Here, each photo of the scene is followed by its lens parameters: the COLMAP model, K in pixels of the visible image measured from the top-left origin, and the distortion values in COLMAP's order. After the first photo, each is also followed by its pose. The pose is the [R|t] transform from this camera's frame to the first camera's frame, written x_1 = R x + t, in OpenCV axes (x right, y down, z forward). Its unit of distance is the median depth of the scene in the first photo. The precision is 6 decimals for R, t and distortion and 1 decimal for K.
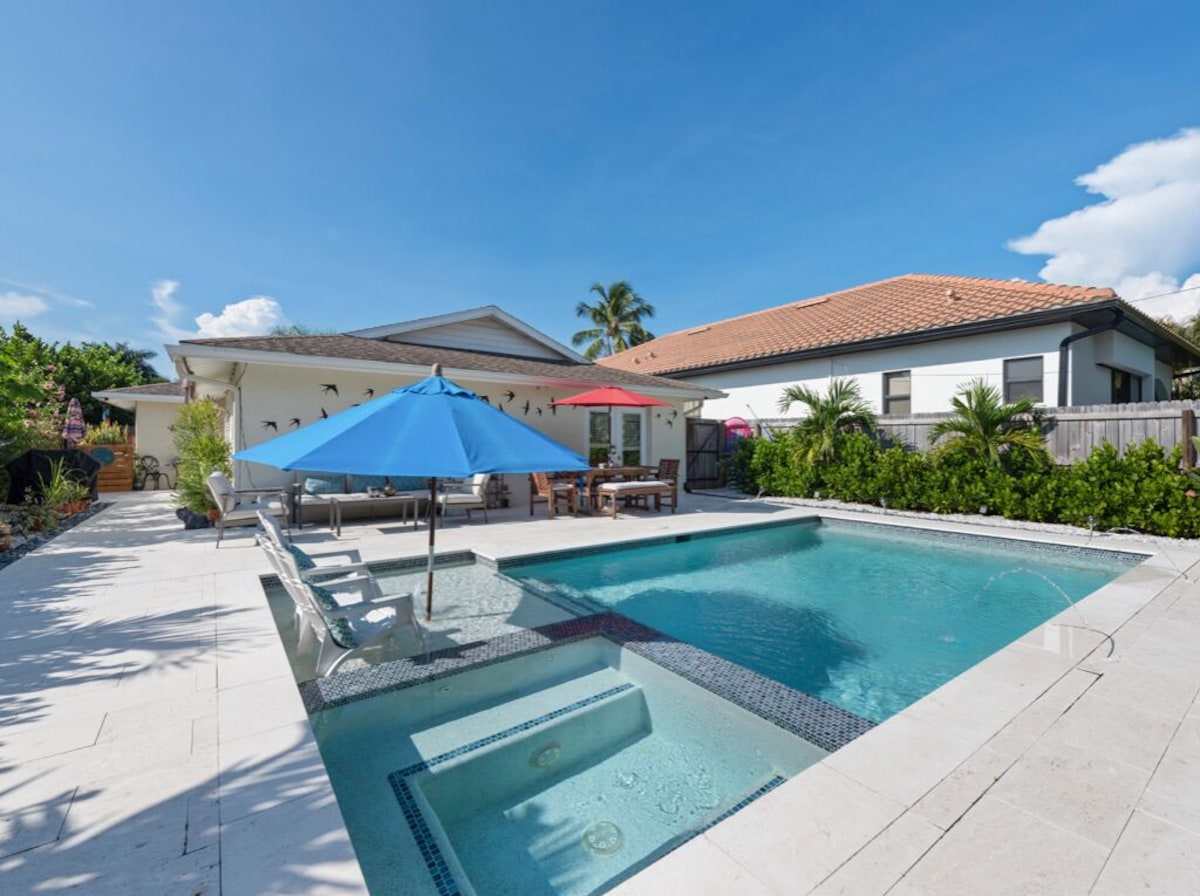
lens RADIAL K [[517.6, 0, 600.8], [0, 517.6, 446.9], [0, 0, 1]] dist [0.002319, 0.000070]
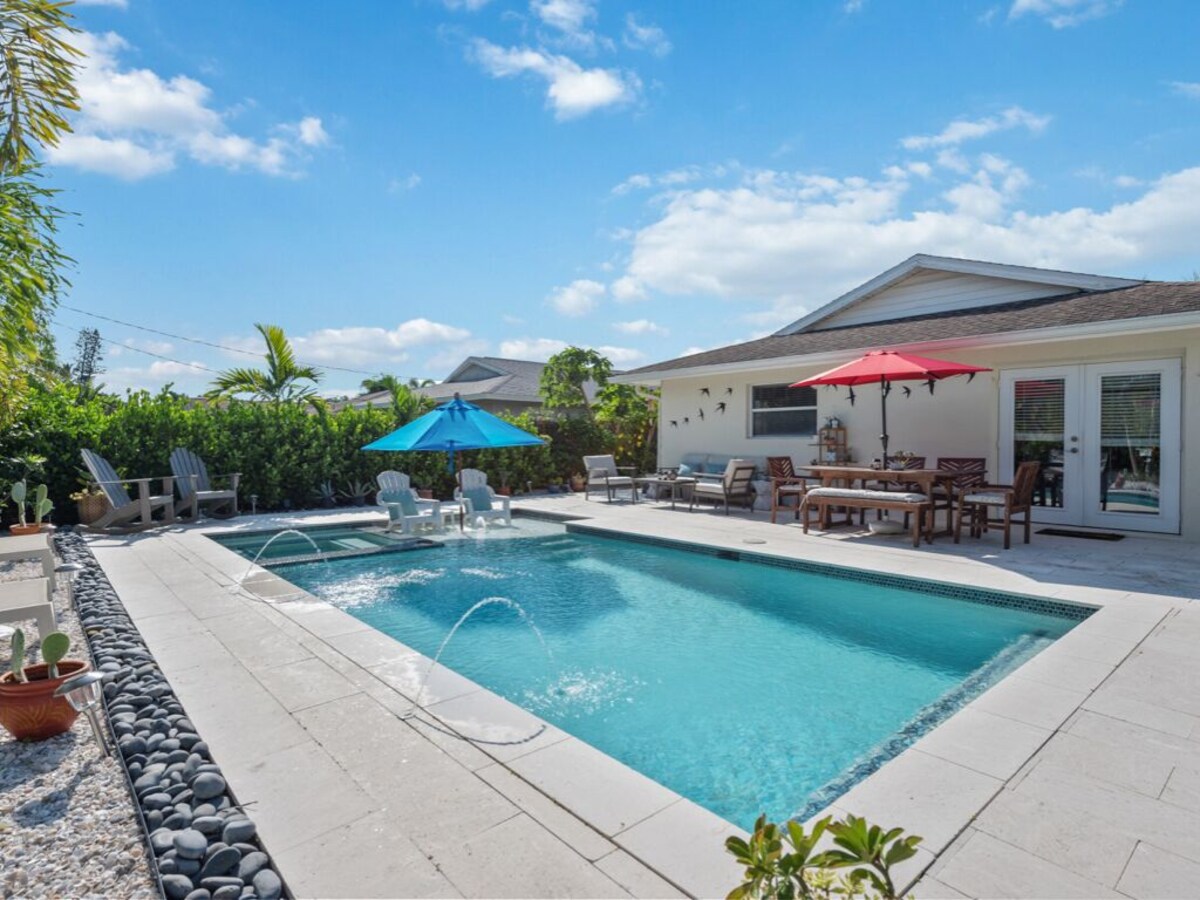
lens RADIAL K [[647.9, 0, 600.0], [0, 647.9, 446.4], [0, 0, 1]] dist [-0.001015, -0.000024]
pose [[0.096243, 0.010020, -0.995307, 0.757994], [0.000351, 0.999949, 0.010100, 0.000776], [0.995358, -0.001322, 0.096235, 0.466399]]
